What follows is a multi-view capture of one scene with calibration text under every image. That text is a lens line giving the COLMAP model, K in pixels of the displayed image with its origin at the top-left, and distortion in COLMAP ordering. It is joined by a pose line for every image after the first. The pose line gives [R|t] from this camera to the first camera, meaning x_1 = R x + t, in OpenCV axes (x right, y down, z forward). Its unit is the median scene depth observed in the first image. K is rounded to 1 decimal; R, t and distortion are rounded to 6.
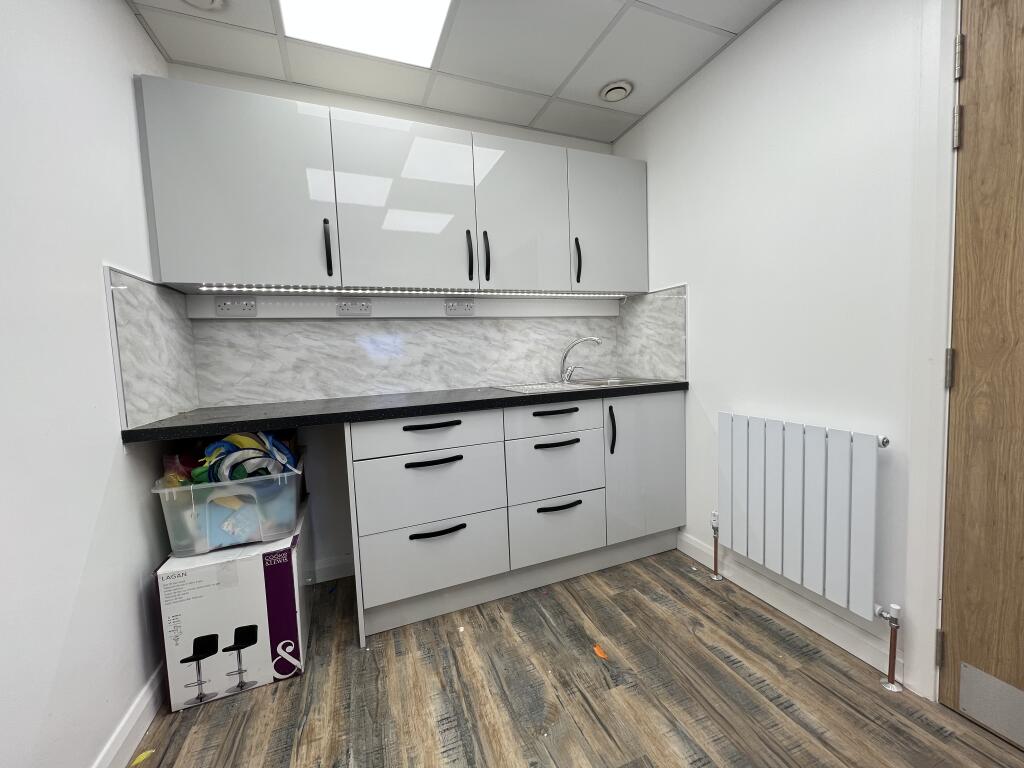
lens RADIAL K [[406.6, 0, 512.0], [0, 406.6, 384.0], [0, 0, 1]] dist [-0.002286, -0.000042]
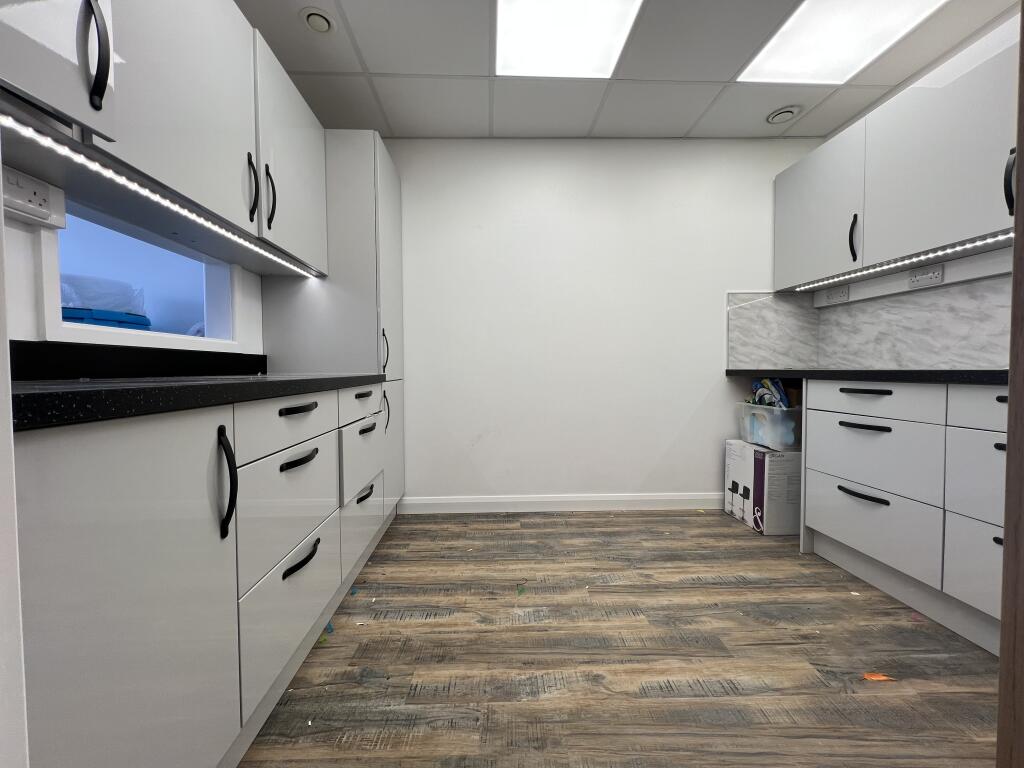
lens RADIAL K [[406.6, 0, 512.0], [0, 406.6, 384.0], [0, 0, 1]] dist [-0.002286, -0.000042]
pose [[-0.326144, 0.081056, -0.941839, 1.156183], [-0.050396, 0.993409, 0.102946, 0.023188], [0.943976, 0.081040, -0.319909, 0.509627]]
